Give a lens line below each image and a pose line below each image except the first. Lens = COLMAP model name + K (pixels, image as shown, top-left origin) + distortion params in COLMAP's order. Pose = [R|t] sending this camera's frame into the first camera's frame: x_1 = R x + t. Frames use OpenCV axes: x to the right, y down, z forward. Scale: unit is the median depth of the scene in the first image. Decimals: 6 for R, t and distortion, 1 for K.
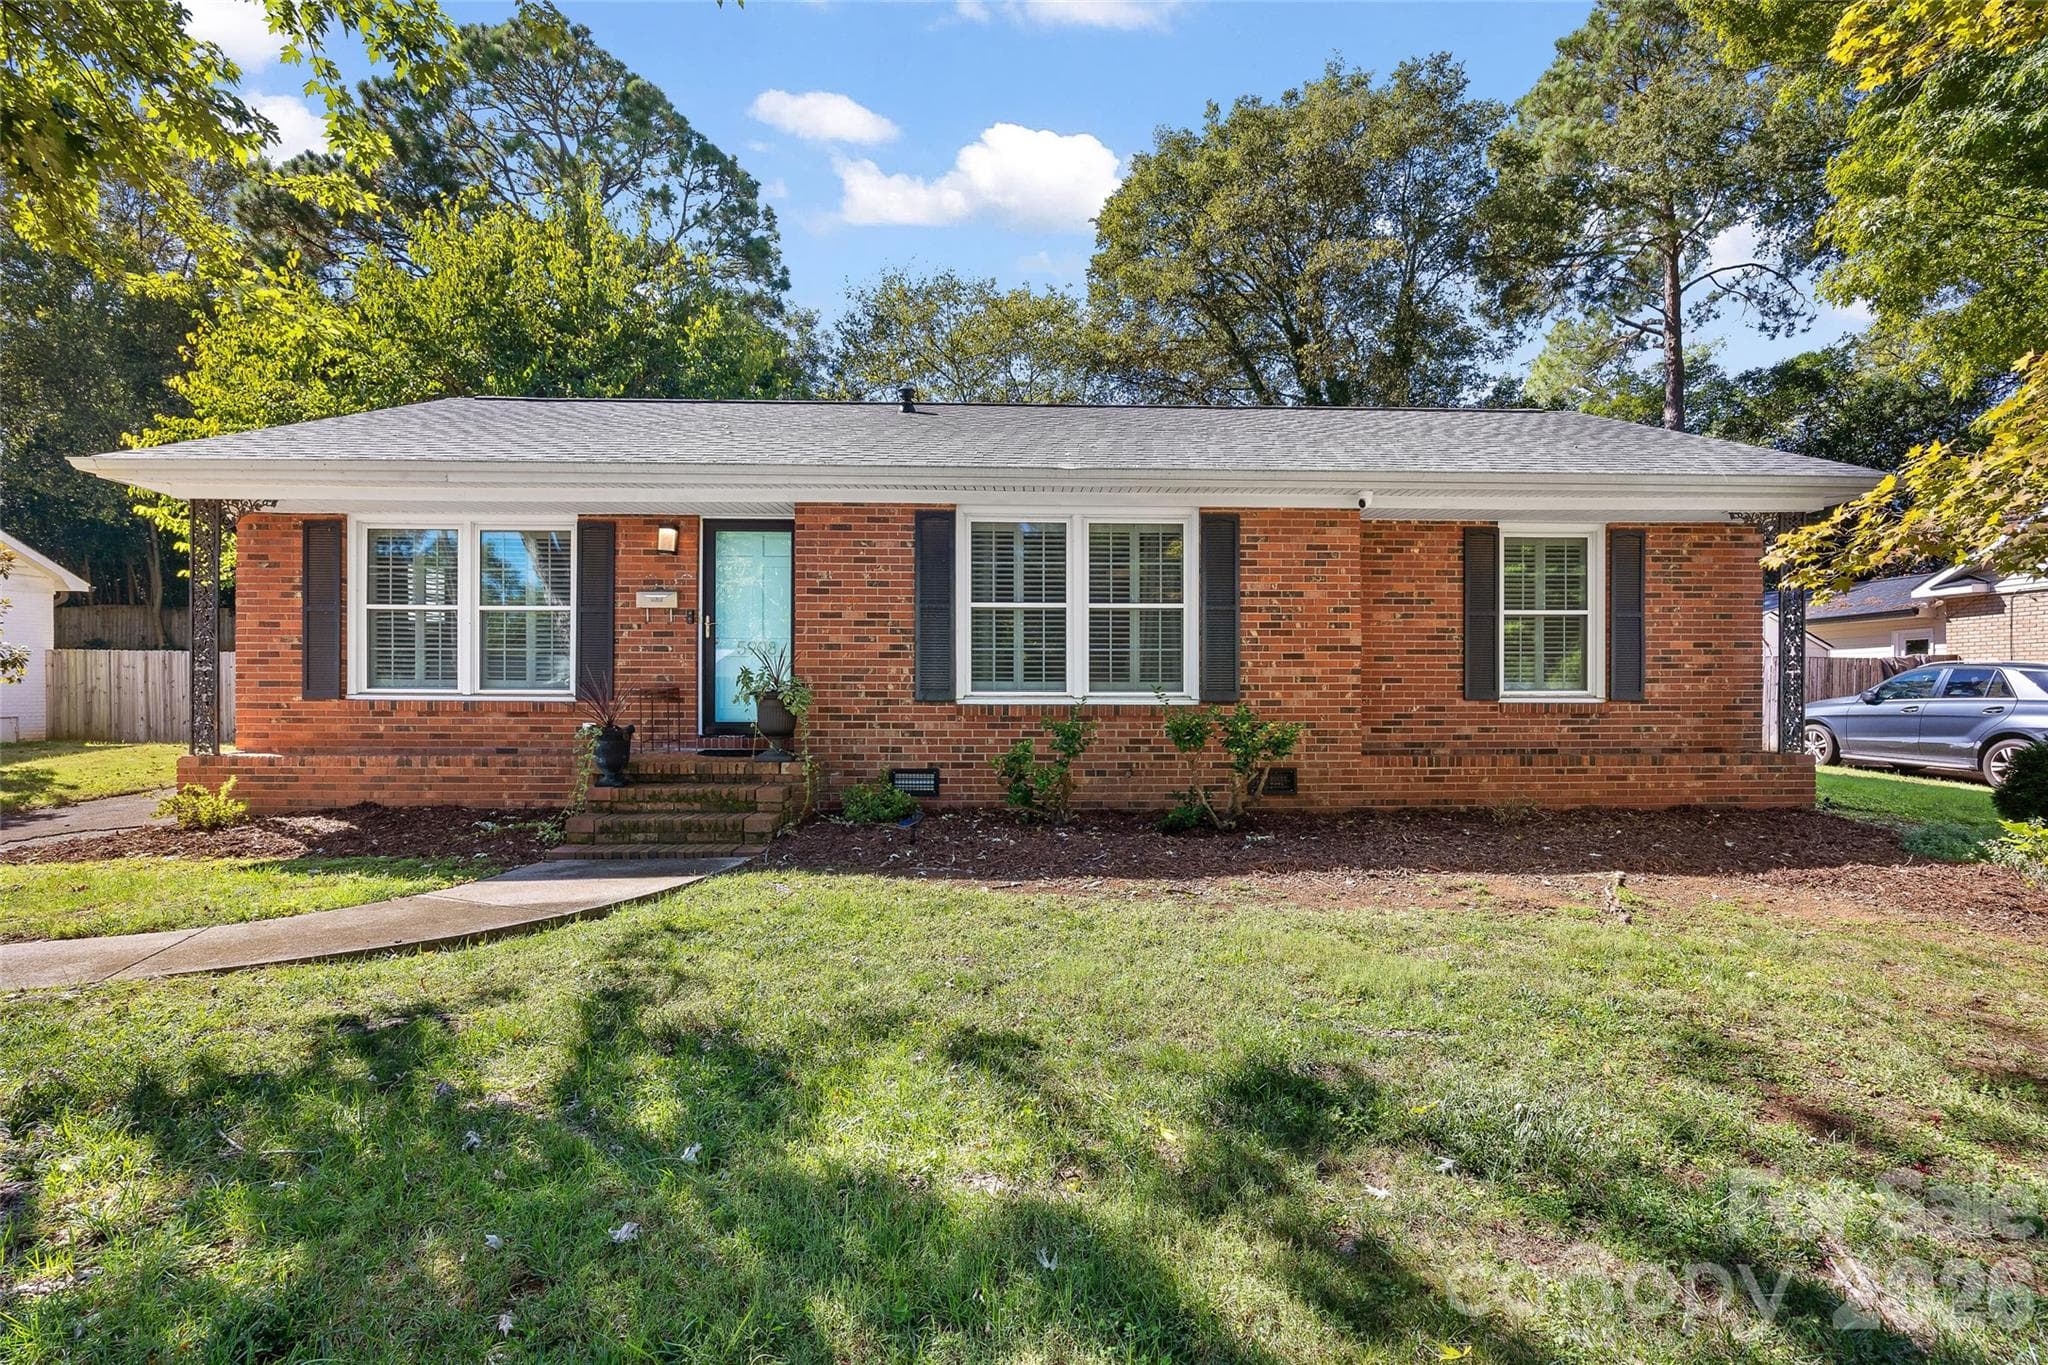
lens RADIAL K [[920.3, 0, 1041.7], [0, 920.3, 698.4], [0, 0, 1]] dist [-0.016062, 0.002437]
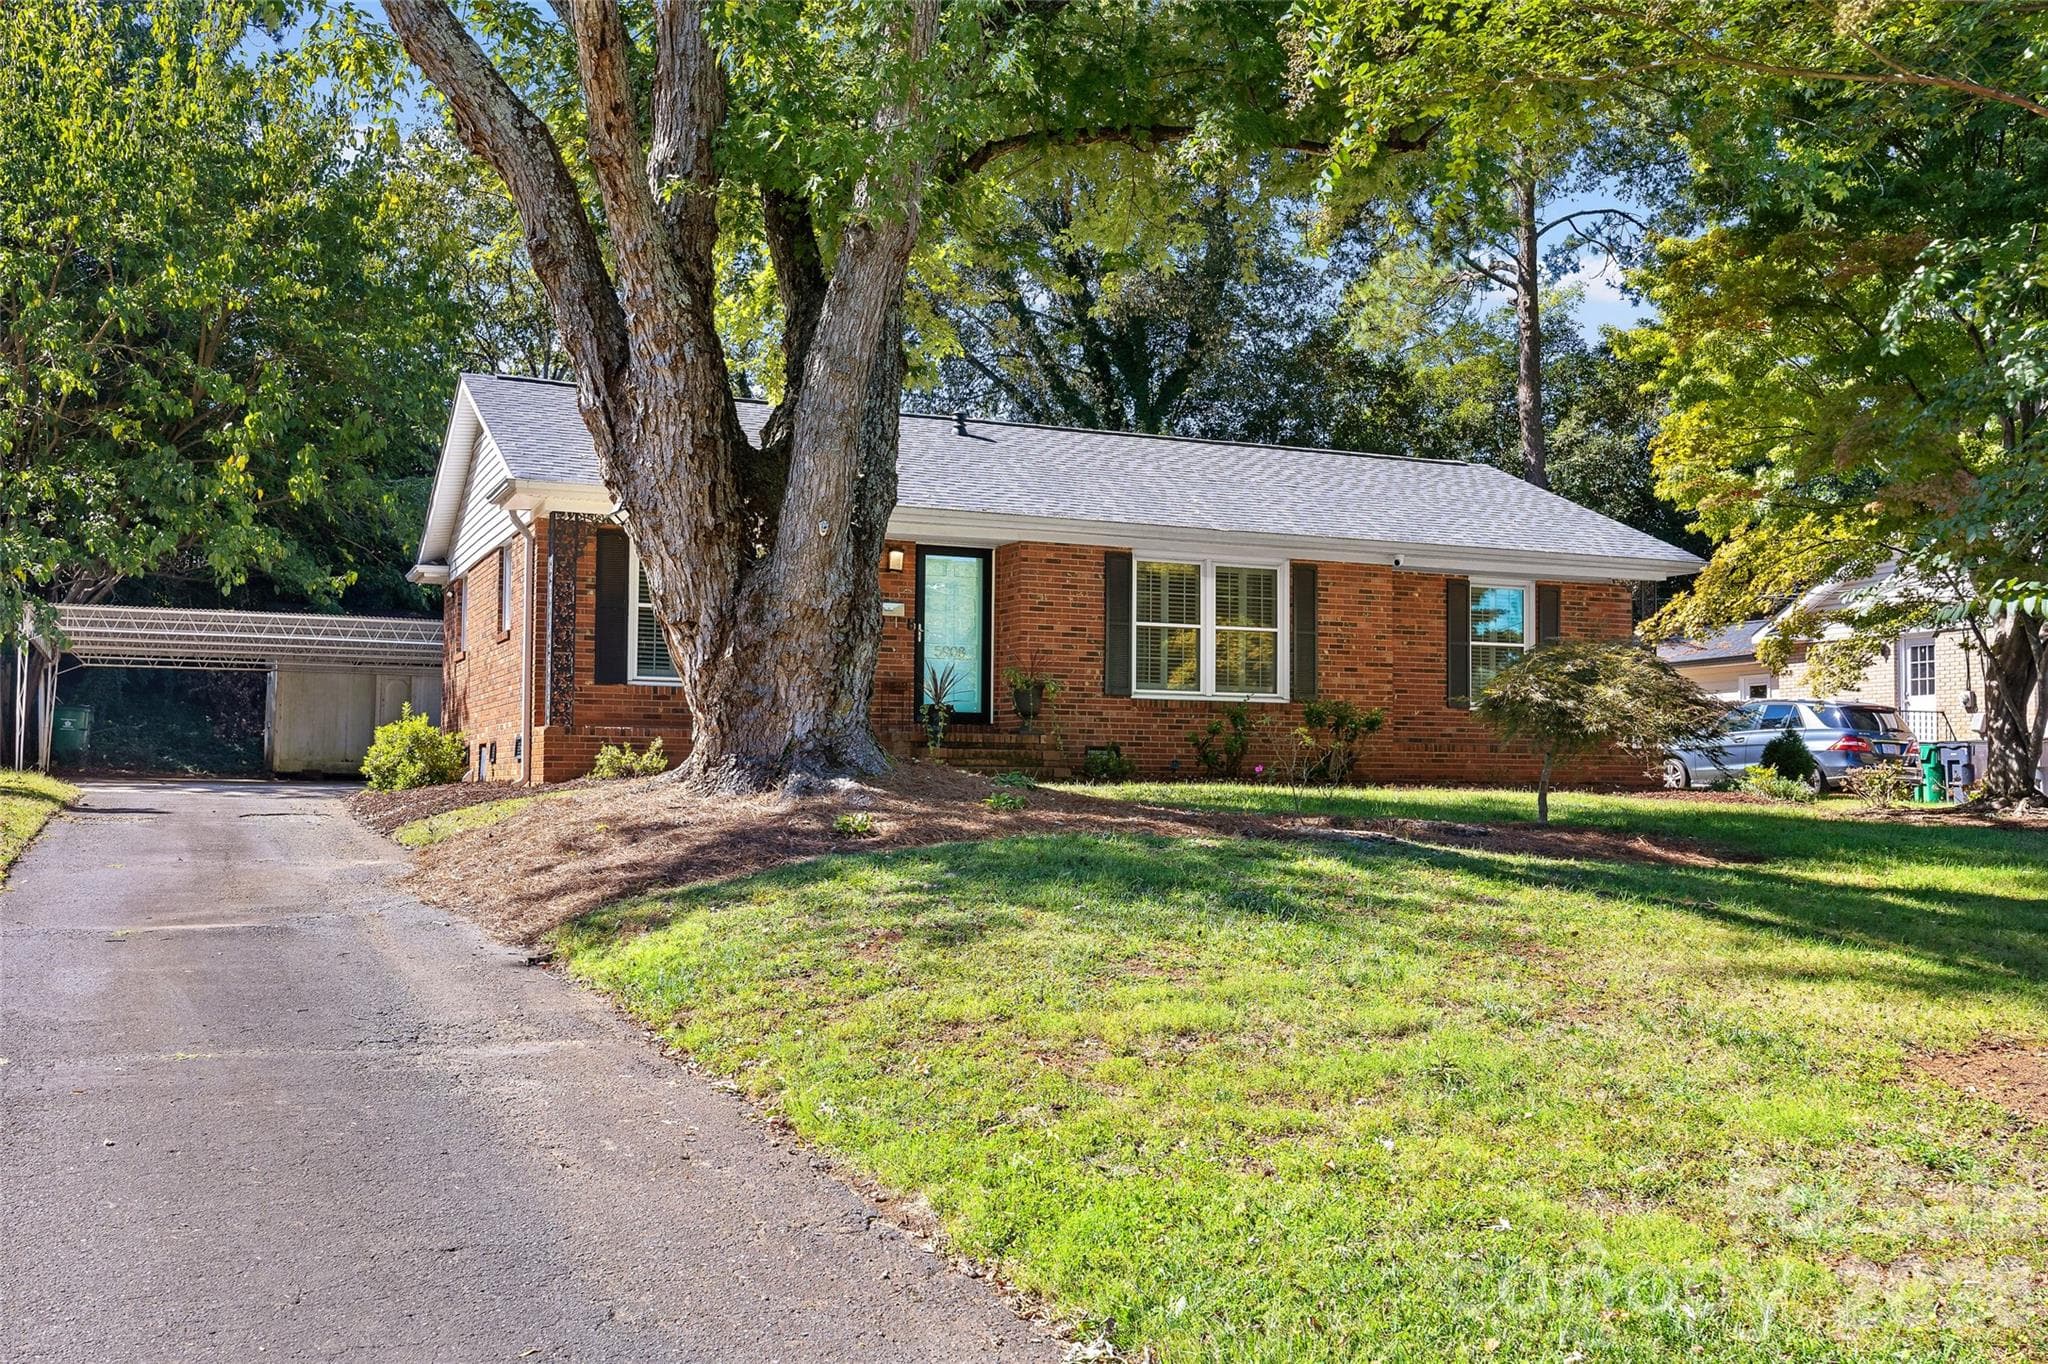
lens RADIAL K [[1897.6, 0, 1073.1], [0, 1897.6, 746.1], [0, 0, 1]] dist [-0.000963, 0.000000]
pose [[0.926605, 0.012355, 0.375833, -1.144486], [0.000158, 0.999447, -0.033246, 0.158630], [-0.376036, 0.030865, 0.926091, -1.430782]]
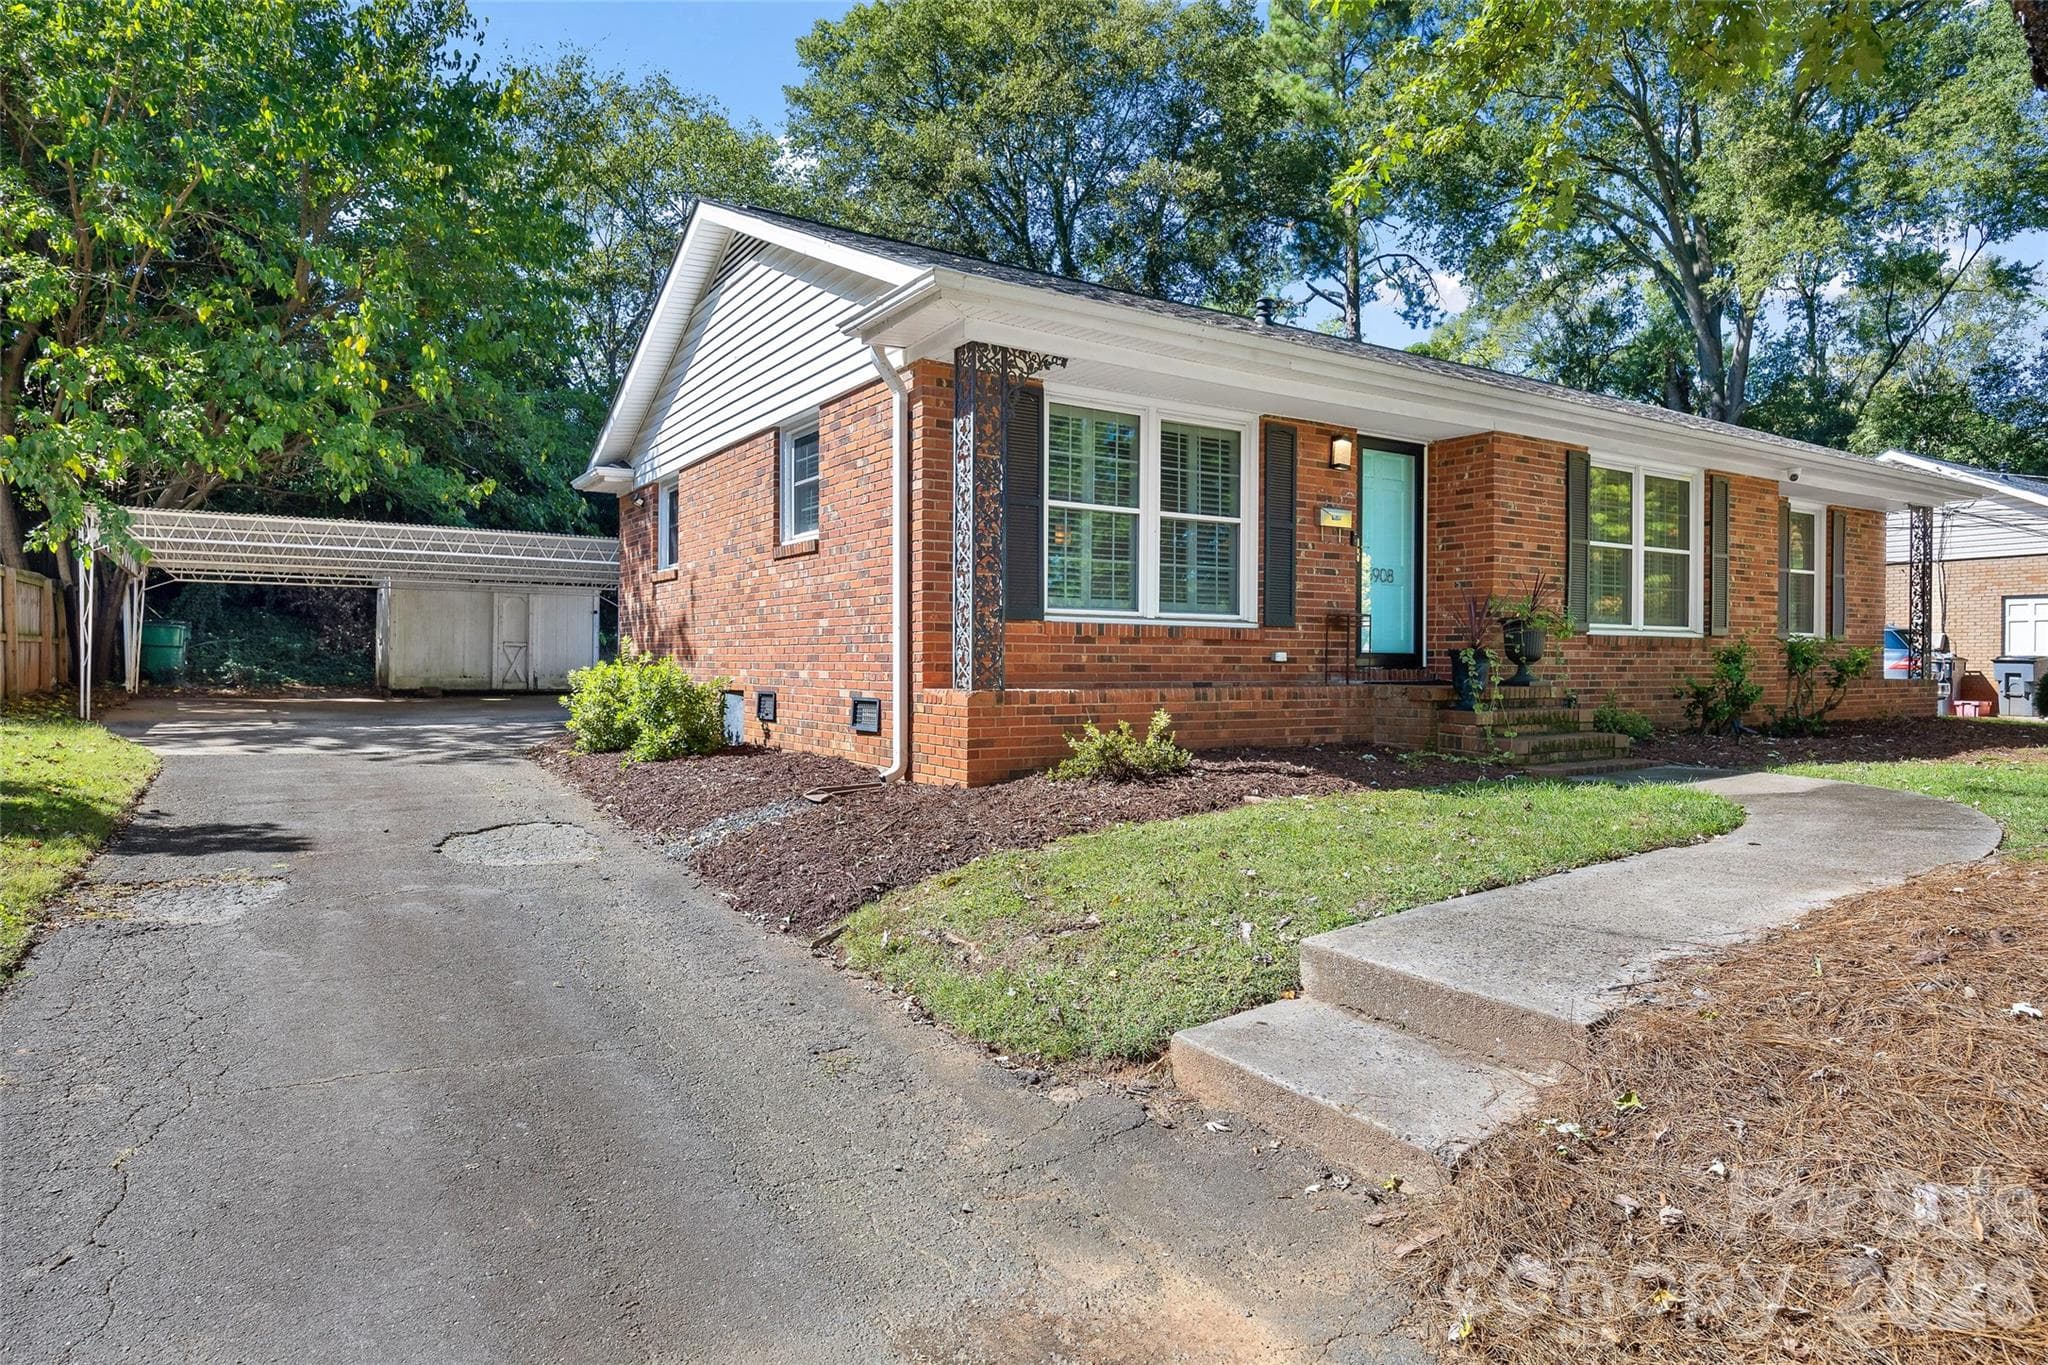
lens RADIAL K [[1162.7, 0, 1066.2], [0, 1162.7, 688.2], [0, 0, 1]] dist [0.000676, -0.008096]
pose [[0.855029, -0.012246, 0.518436, -1.258822], [0.005028, 0.999870, 0.015325, 0.043118], [-0.518556, -0.010497, 0.854979, 0.148160]]
